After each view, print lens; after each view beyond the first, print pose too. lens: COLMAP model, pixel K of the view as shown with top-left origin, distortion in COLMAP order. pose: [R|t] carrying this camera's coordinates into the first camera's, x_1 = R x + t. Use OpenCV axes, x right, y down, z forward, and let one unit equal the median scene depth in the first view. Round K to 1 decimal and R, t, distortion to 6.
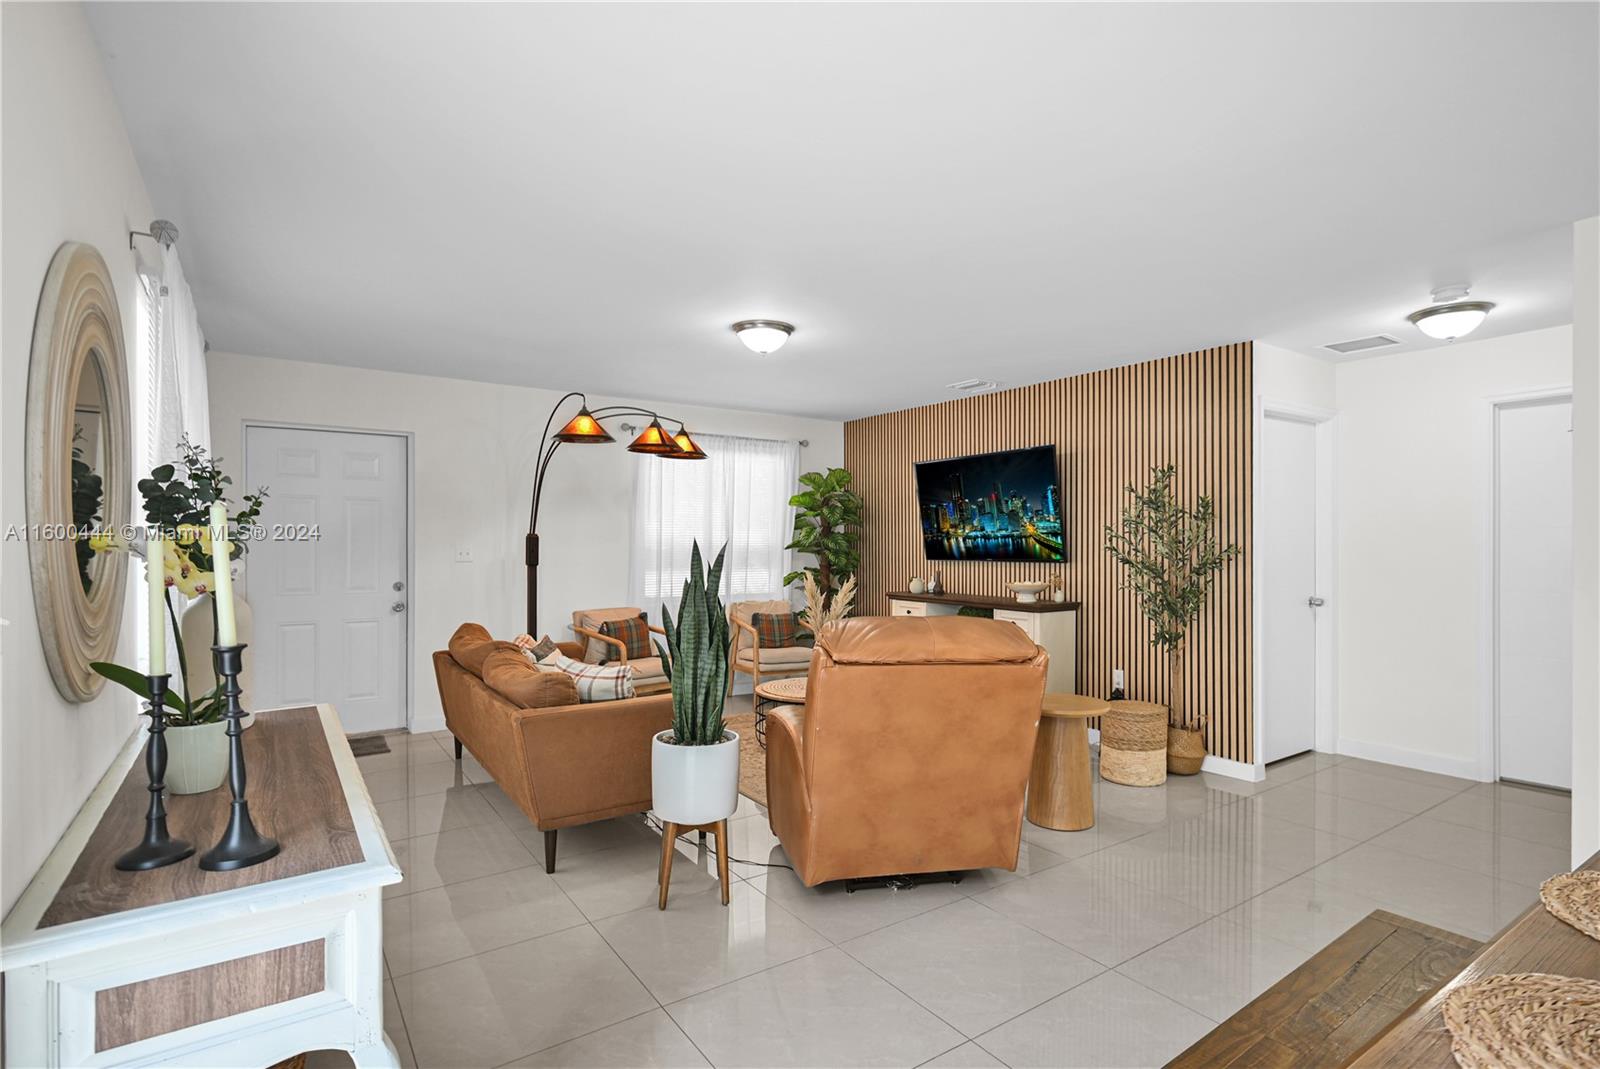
lens RADIAL K [[770.1, 0, 810.5], [0, 770.1, 557.7], [0, 0, 1]] dist [0.000669, -0.000034]
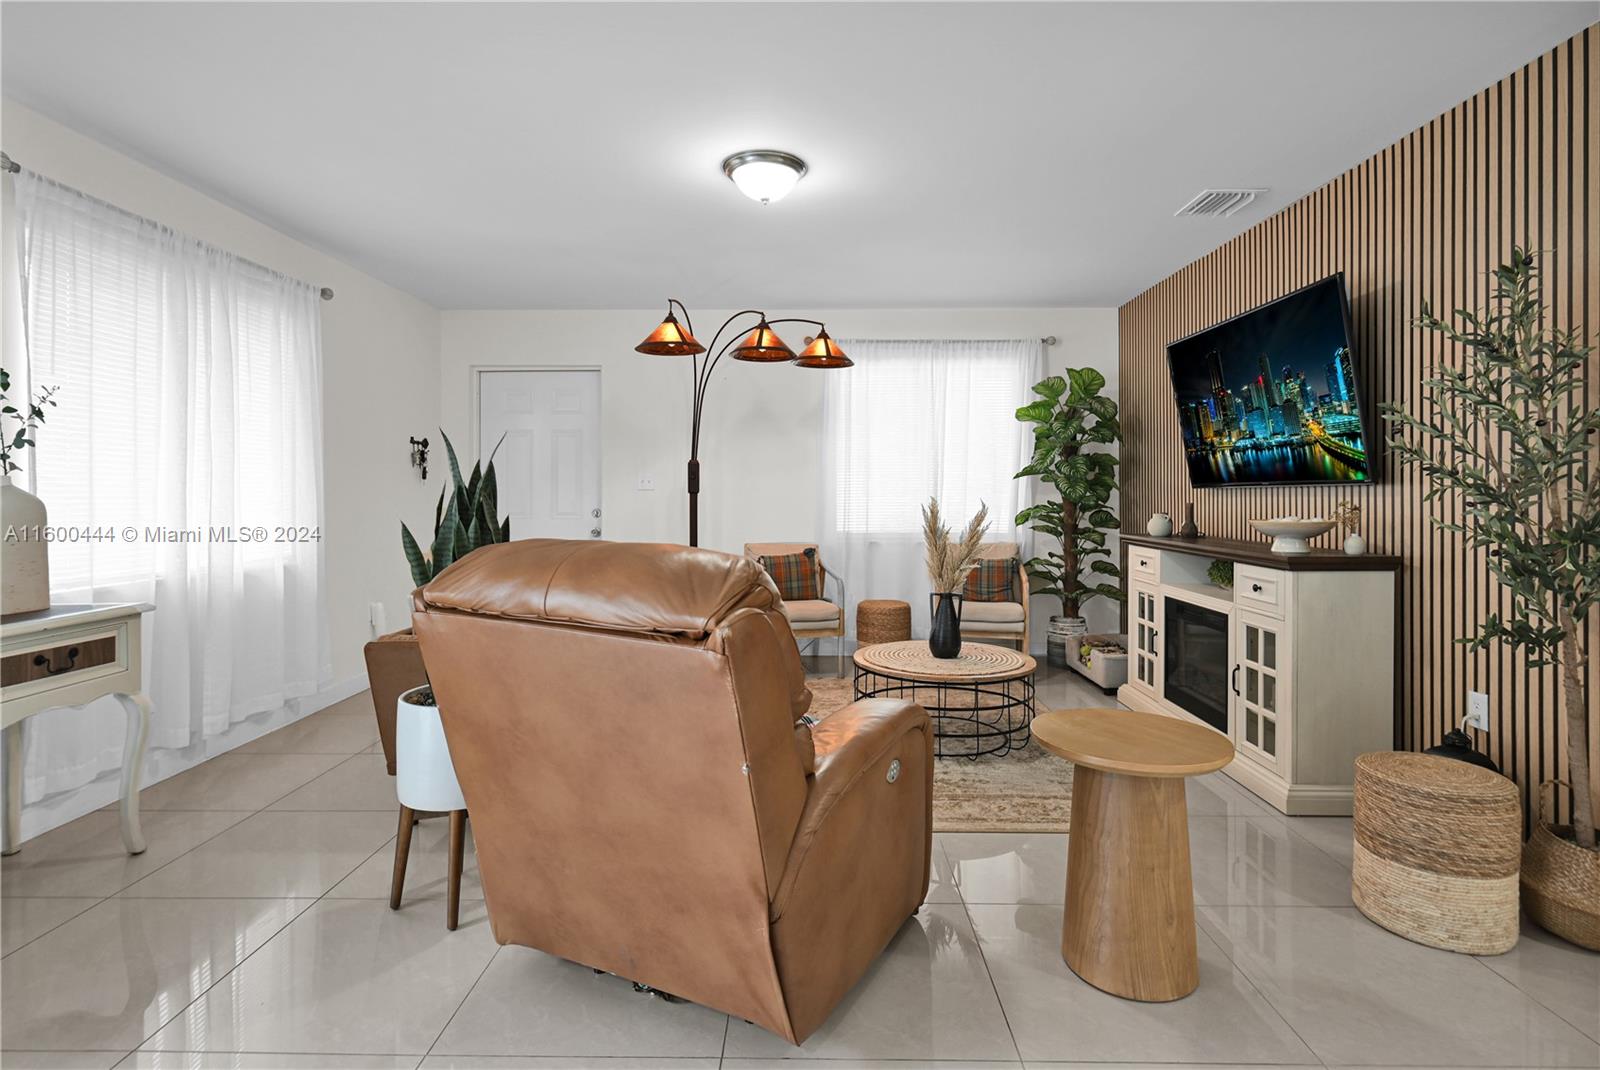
lens RADIAL K [[770.1, 0, 805.1], [0, 770.1, 488.0], [0, 0, 1]] dist [0.000669, -0.000034]
pose [[0.820054, -0.005795, -0.572258, 0.302293], [-0.006990, 0.999773, -0.020142, 0.022212], [0.572244, 0.020517, 0.819827, 0.302213]]
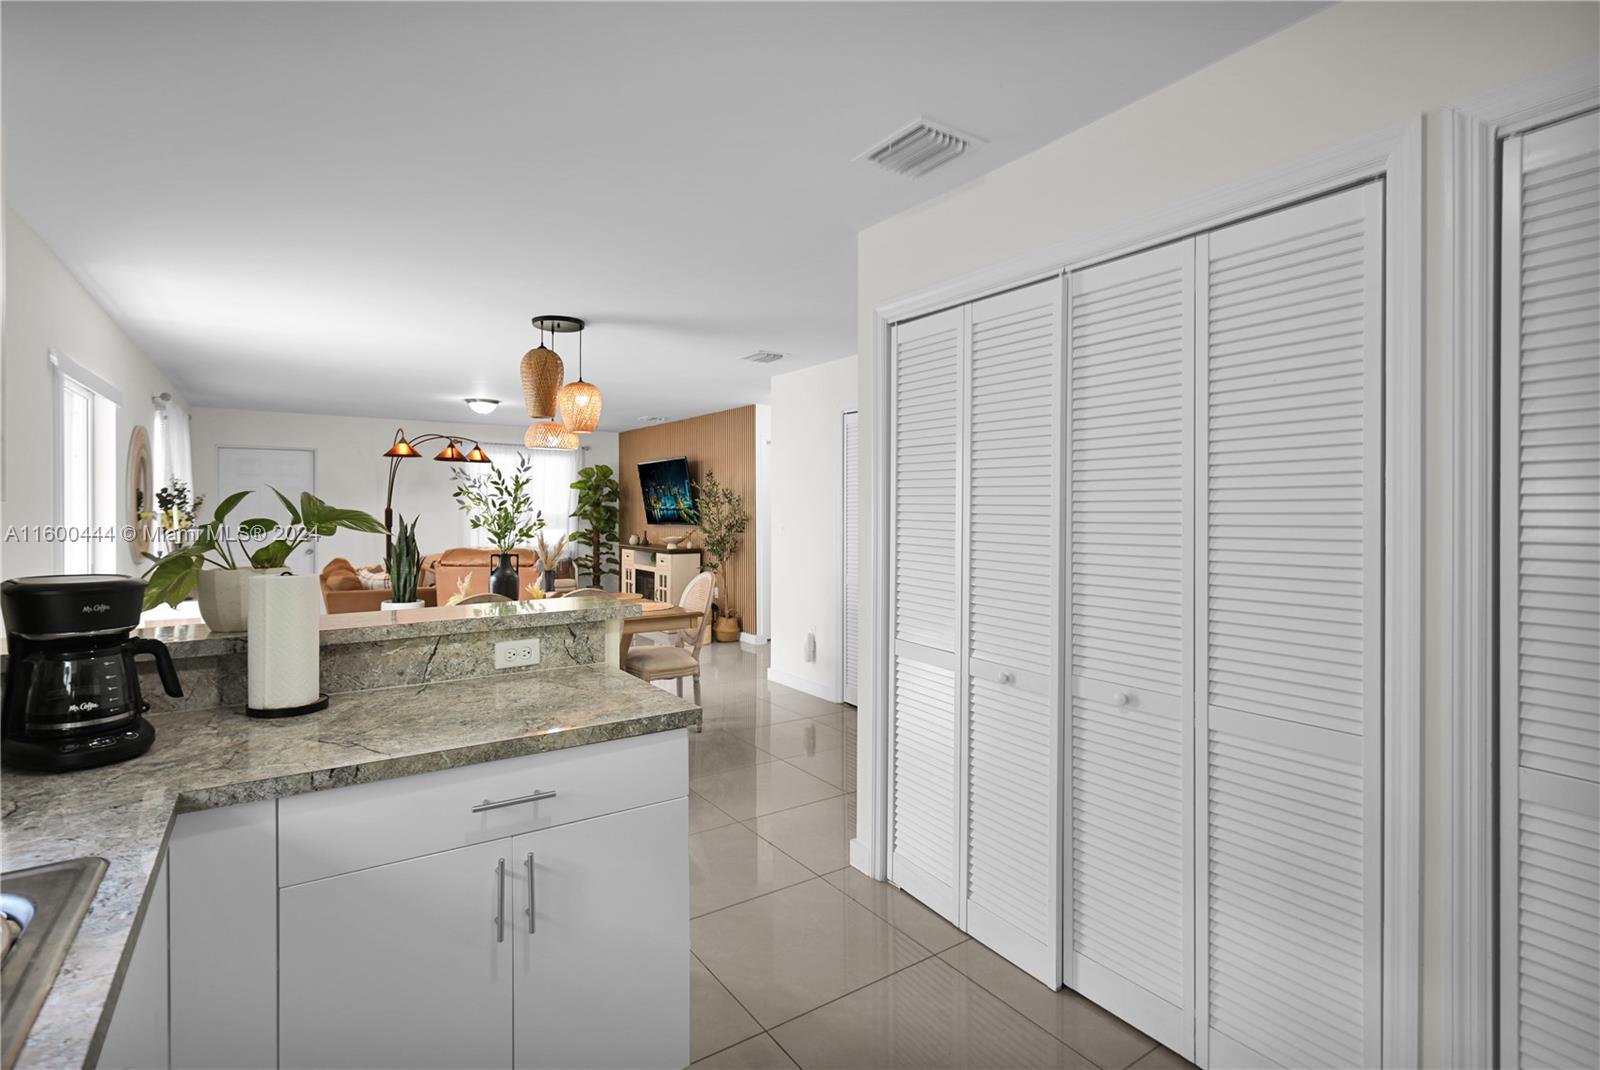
lens RADIAL K [[770.1, 0, 800.7], [0, 770.1, 509.7], [0, 0, 1]] dist [0.000669, -0.000034]
pose [[0.999987, -0.002696, -0.004388, 0.550490], [0.002632, 0.999891, -0.014502, -0.002187], [0.004426, 0.014490, 0.999885, -0.669130]]
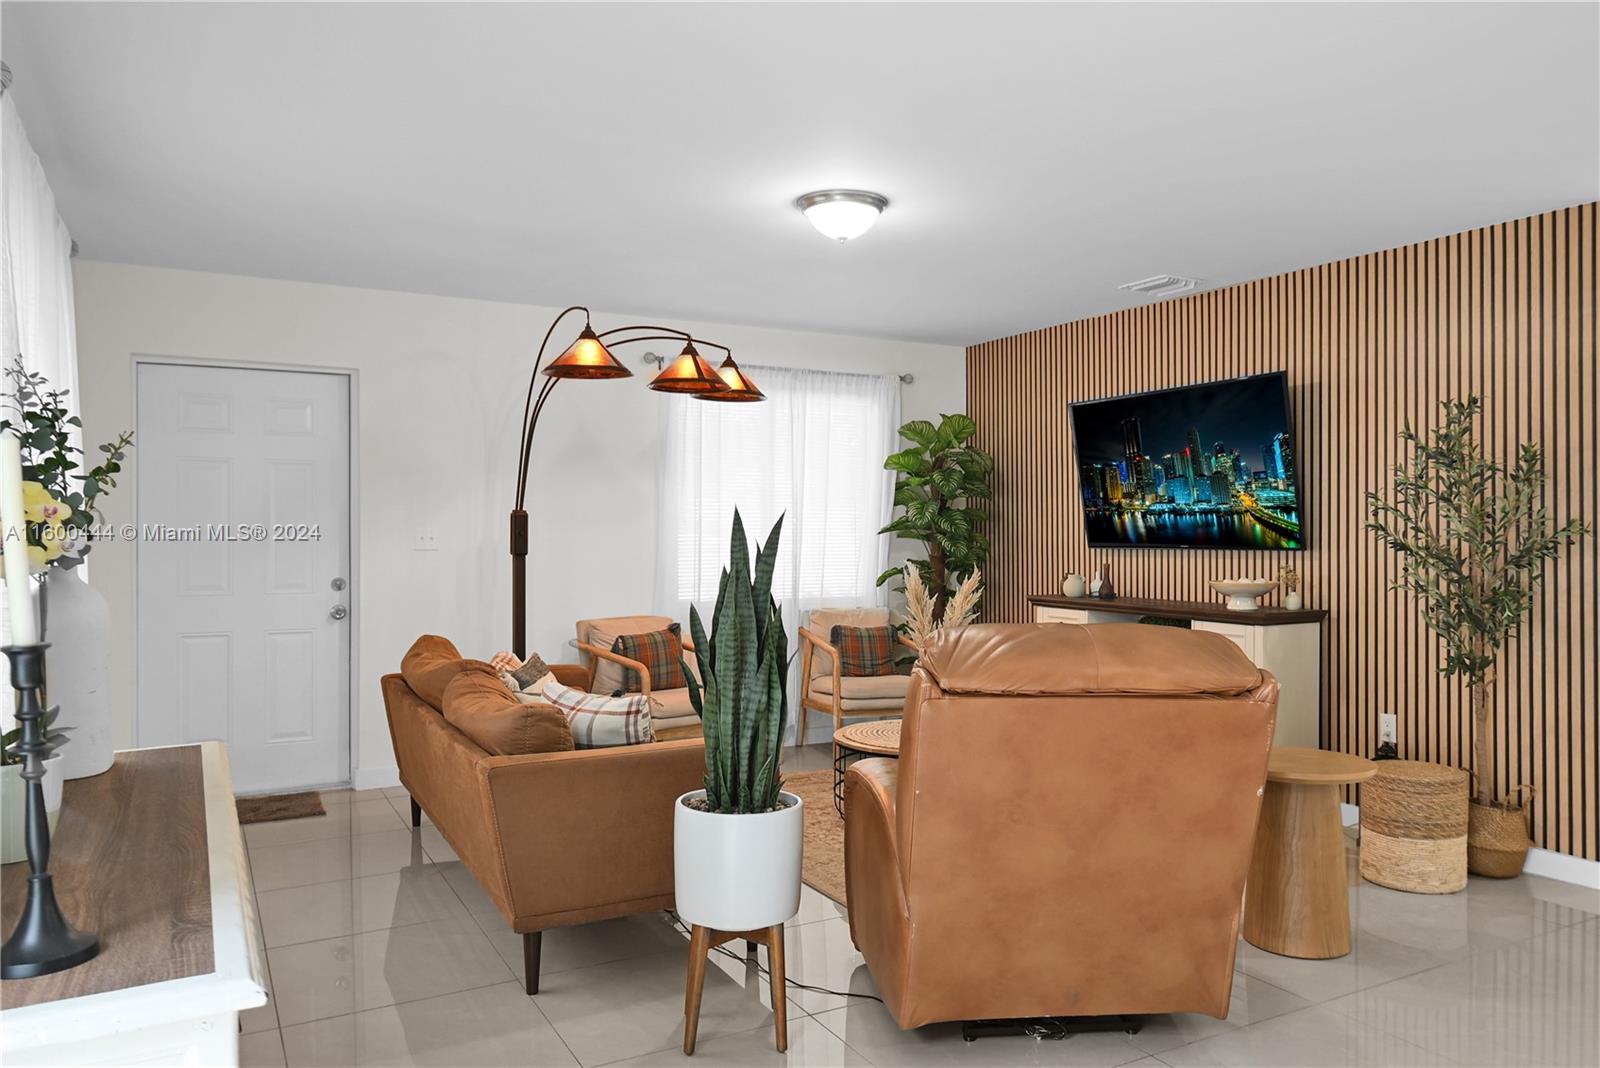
lens RADIAL K [[1097.6, 0, 809.2], [0, 1097.6, 544.2], [0, 0, 1]] dist [0.008665, -0.005581]
pose [[0.995048, -0.001545, -0.099388, 0.004952], [0.000957, 0.999982, -0.005959, 0.006556], [0.099396, 0.005834, 0.995031, 0.021920]]
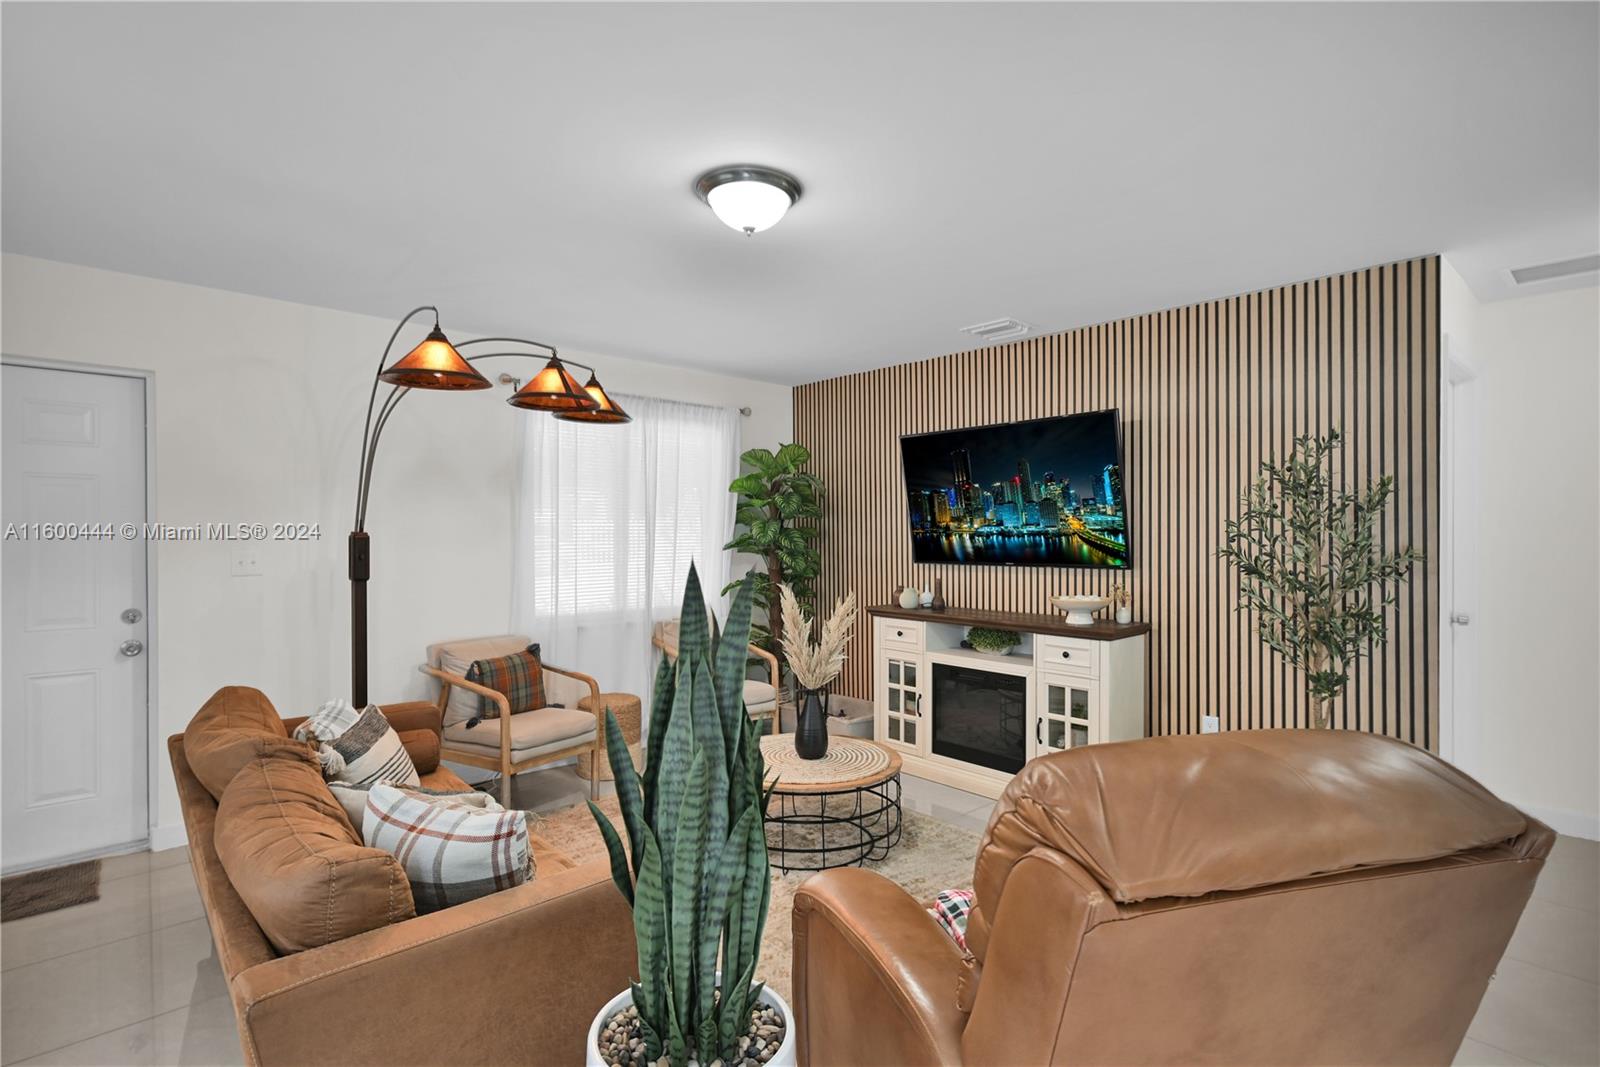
lens RADIAL K [[770.1, 0, 800.0], [0, 770.1, 542.6], [0, 0, 1]] dist [0.000669, -0.000034]
pose [[0.990909, -0.005210, 0.134433, -0.076640], [0.006098, 0.999962, -0.006193, -0.015979], [-0.134395, 0.006956, 0.990903, 0.300502]]
